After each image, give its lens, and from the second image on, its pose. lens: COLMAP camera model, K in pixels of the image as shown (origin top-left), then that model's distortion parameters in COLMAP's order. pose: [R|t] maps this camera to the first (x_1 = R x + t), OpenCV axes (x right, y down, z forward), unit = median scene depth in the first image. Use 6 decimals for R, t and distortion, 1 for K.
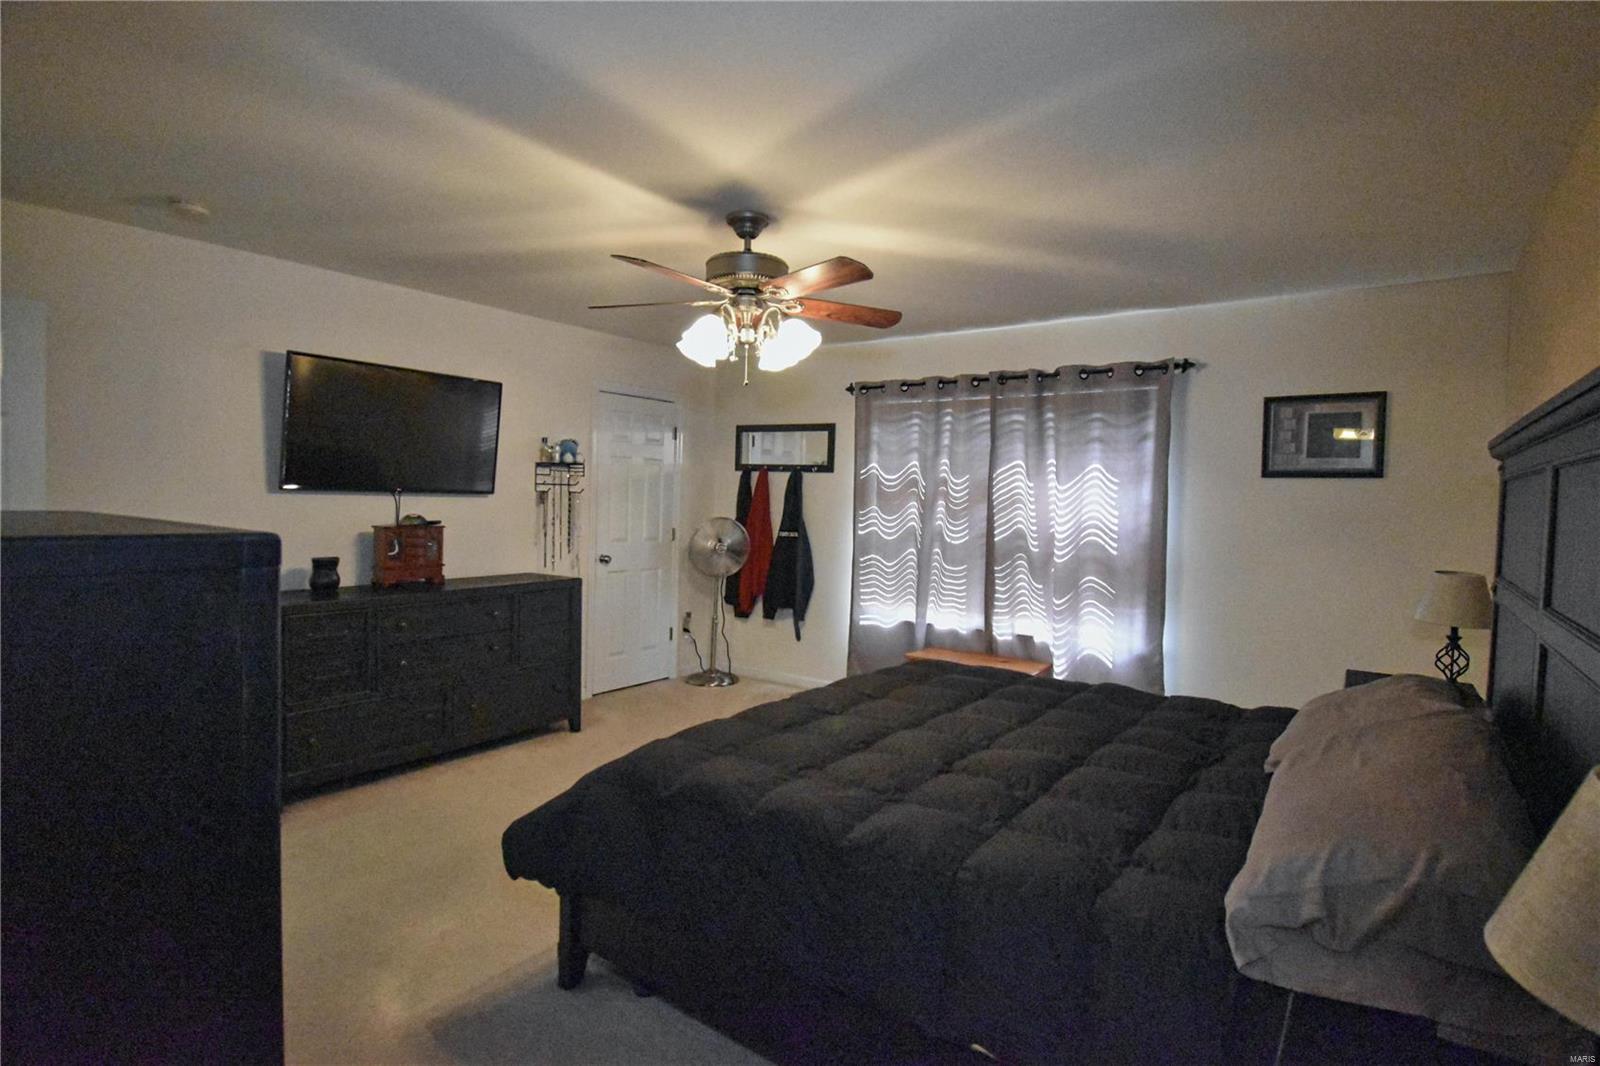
lens RADIAL K [[794.5, 0, 800.0], [0, 794.5, 533.0], [0, 0, 1]] dist [-0.018148, -0.000604]
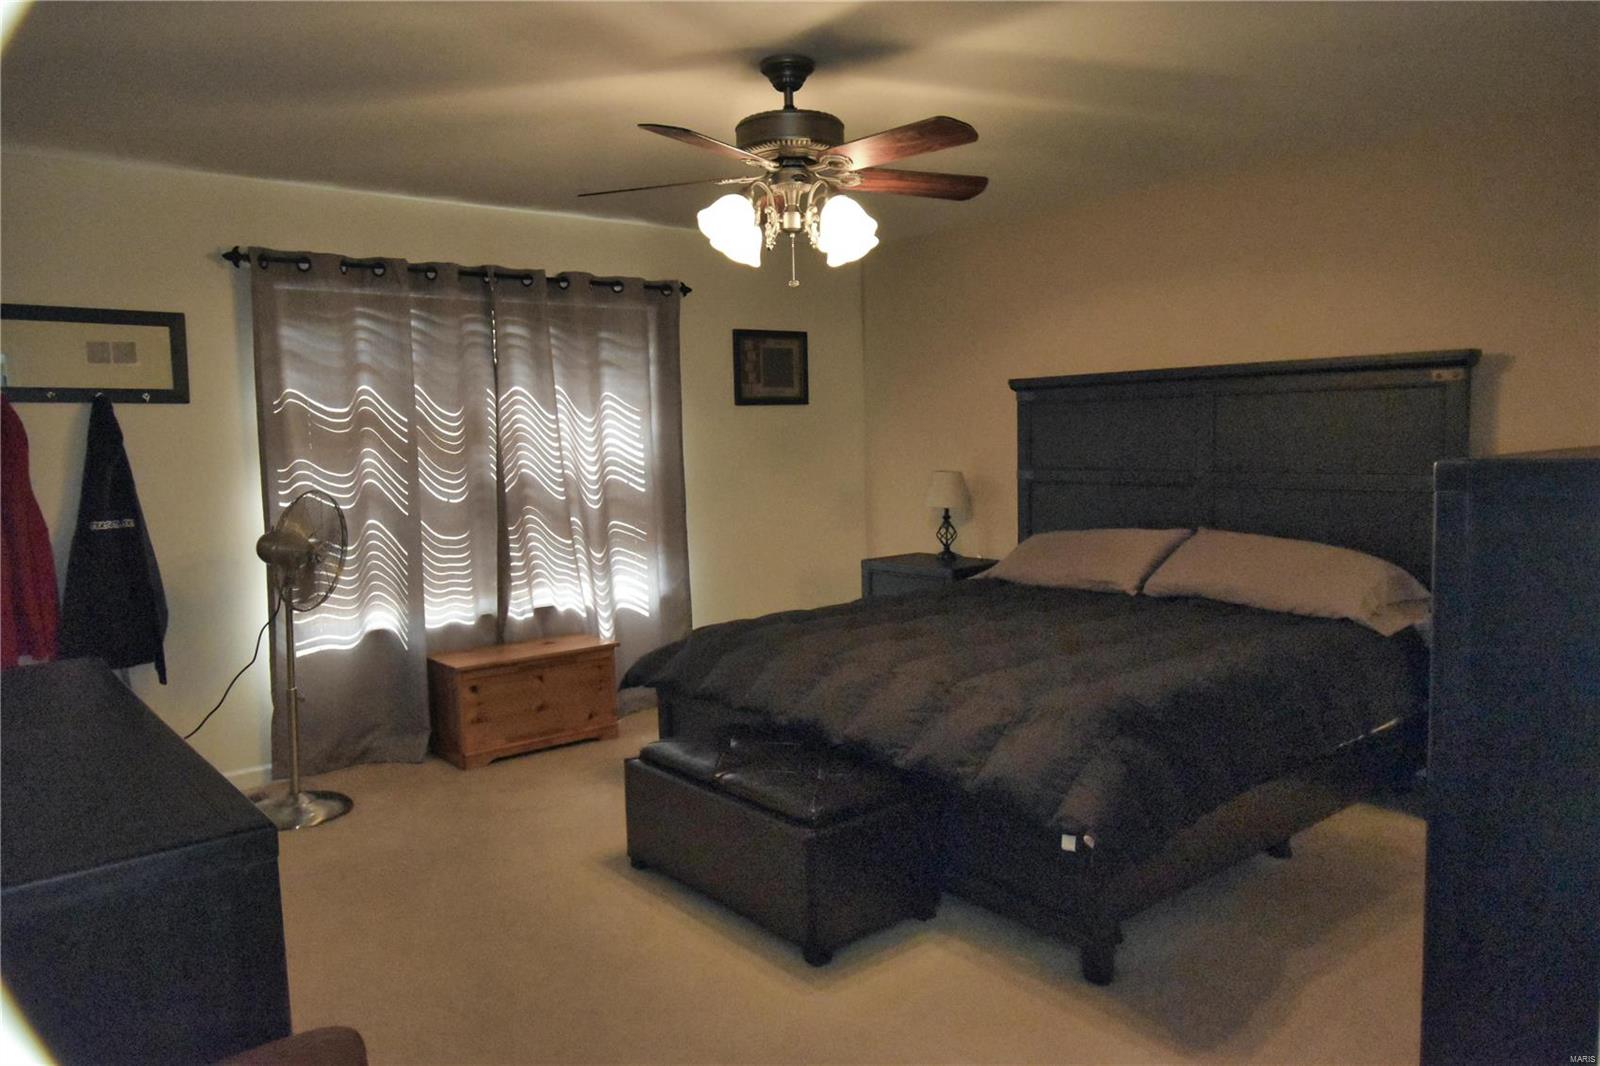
lens RADIAL K [[1102.7, 0, 800.0], [0, 1102.7, 533.0], [0, 0, 1]] dist [-0.026692, -0.000327]
pose [[0.219052, -0.119102, 0.968417, -0.723125], [0.076239, 0.991577, 0.104706, -0.040824], [-0.972730, 0.050895, 0.226287, 0.499637]]
